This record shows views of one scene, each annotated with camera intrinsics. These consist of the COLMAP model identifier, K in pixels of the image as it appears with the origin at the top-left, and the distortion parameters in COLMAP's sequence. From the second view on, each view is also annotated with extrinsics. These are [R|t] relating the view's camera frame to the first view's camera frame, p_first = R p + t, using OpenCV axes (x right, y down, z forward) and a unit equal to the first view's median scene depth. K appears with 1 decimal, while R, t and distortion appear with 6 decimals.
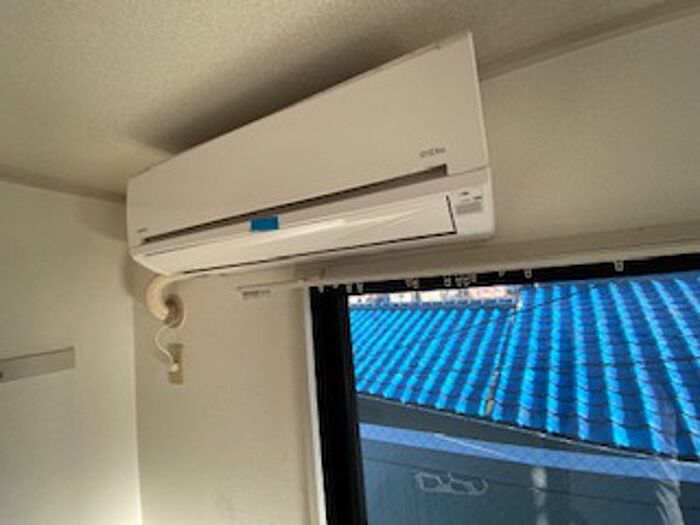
lens RADIAL K [[284.4, 0, 348.2], [0, 284.4, 266.7], [0, 0, 1]] dist [0.028840, -0.021745]
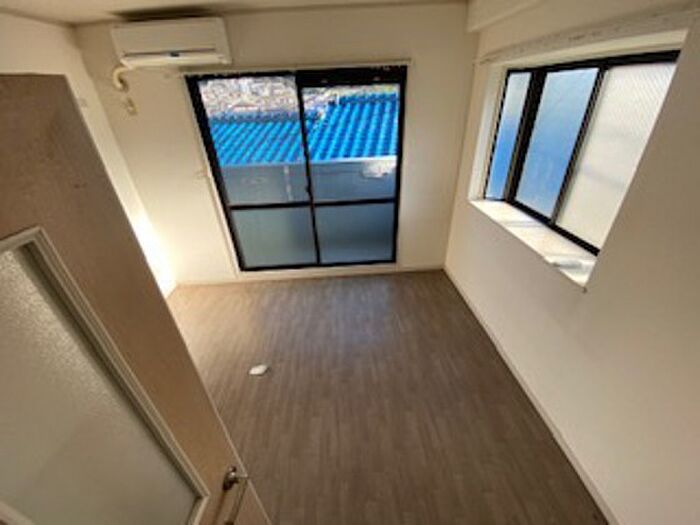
lens RADIAL K [[284.4, 0, 348.2], [0, 284.4, 266.7], [0, 0, 1]] dist [0.028840, -0.021745]
pose [[0.880601, -0.202031, 0.428631, -0.085412], [-0.060766, 0.848942, 0.524981, 0.021423], [-0.469945, -0.488345, 0.735303, -0.845894]]
